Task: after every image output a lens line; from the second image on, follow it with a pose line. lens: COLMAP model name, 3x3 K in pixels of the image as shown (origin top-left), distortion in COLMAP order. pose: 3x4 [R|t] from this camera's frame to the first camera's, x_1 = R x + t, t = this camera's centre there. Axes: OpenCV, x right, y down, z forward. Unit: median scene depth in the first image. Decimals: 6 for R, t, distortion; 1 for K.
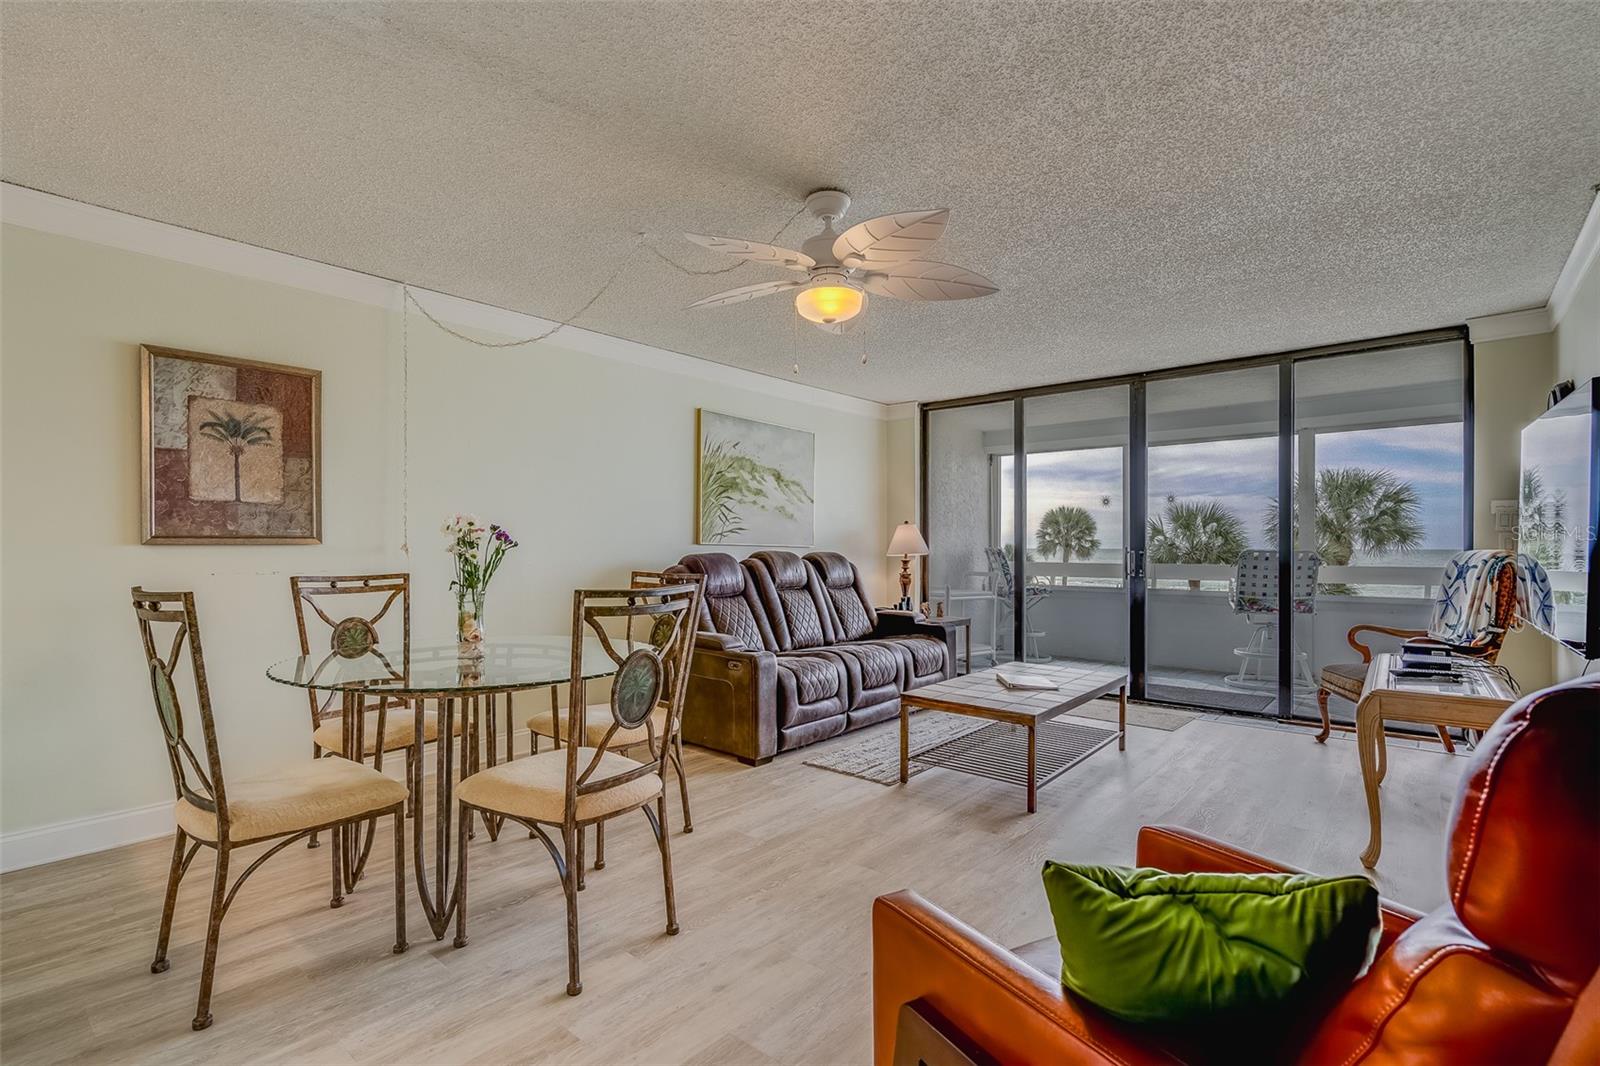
lens RADIAL K [[739.3, 0, 794.1], [0, 739.3, 546.1], [0, 0, 1]] dist [0.004728, 0.000517]
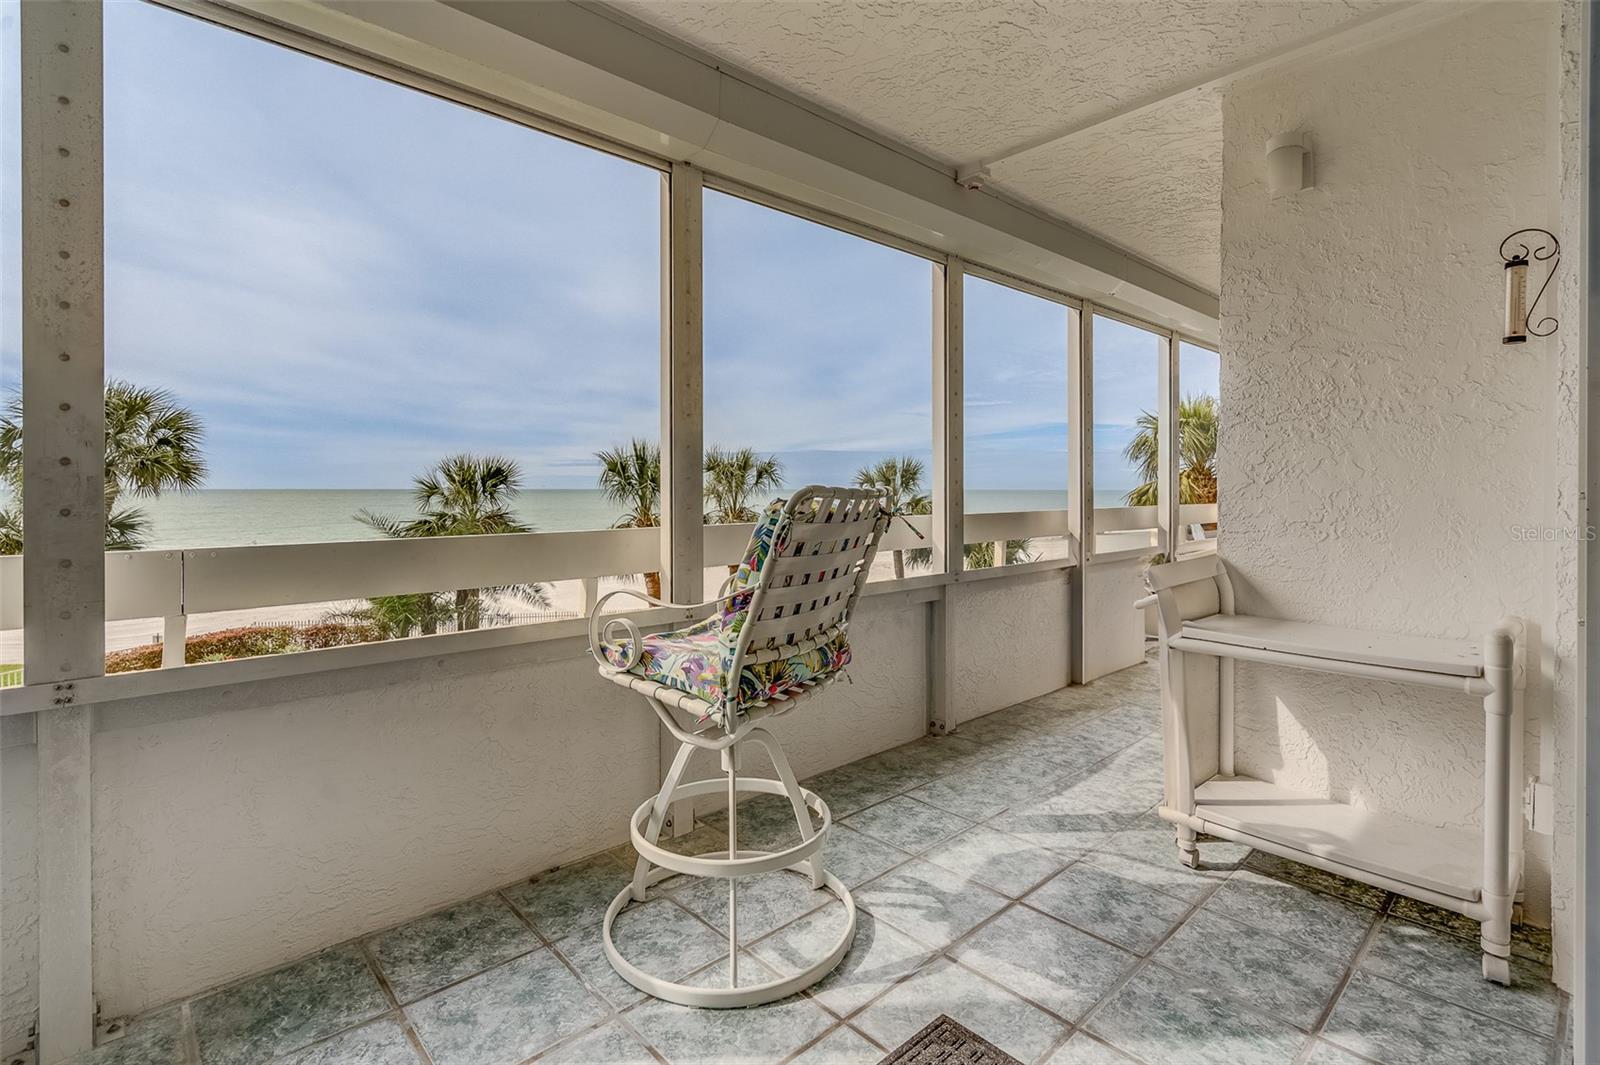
lens RADIAL K [[758.0, 0, 793.4], [0, 758.0, 490.6], [0, 0, 1]] dist [-0.002982, 0.000447]
pose [[0.125548, -0.004049, 0.992079, 0.412109], [-0.002035, 0.999989, 0.004339, 0.006745], [-0.992086, -0.002564, 0.125538, 1.161758]]
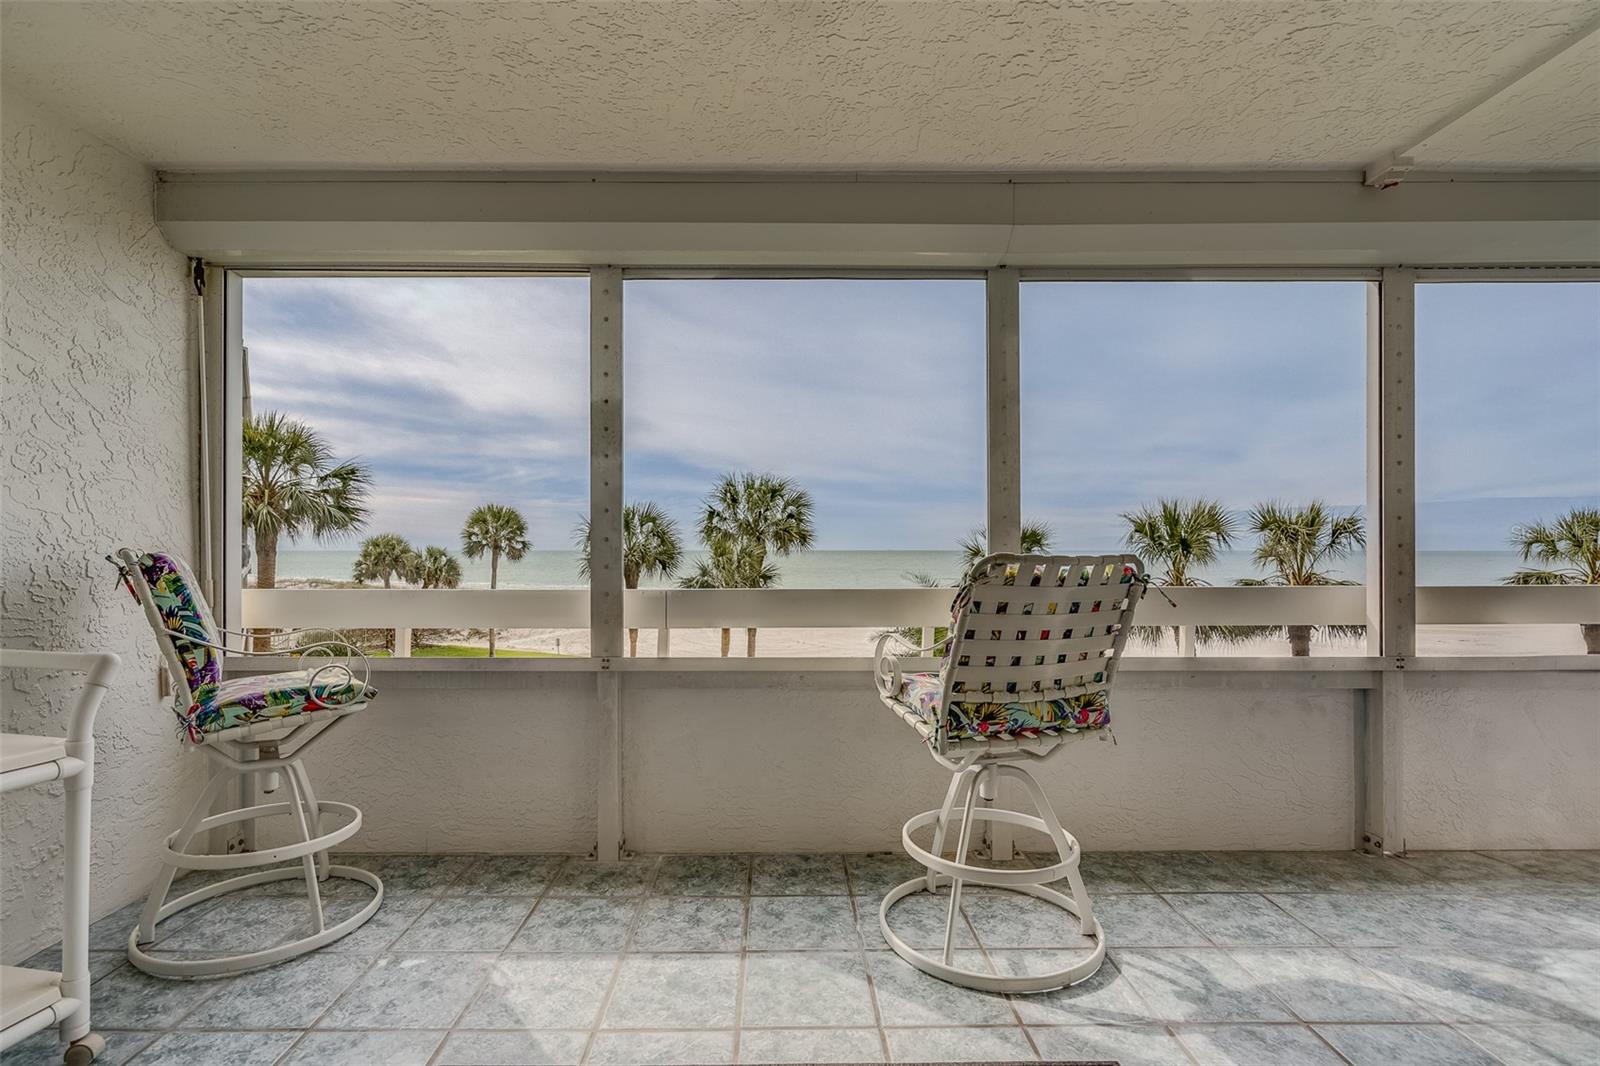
lens RADIAL K [[745.0, 0, 775.4], [0, 745.0, 550.4], [0, 0, 1]] dist [0.001833, 0.000462]
pose [[0.759752, -0.002284, 0.650209, 0.409396], [0.000055, 0.999994, 0.003448, 0.003343], [-0.650213, -0.002584, 0.759748, 0.985943]]
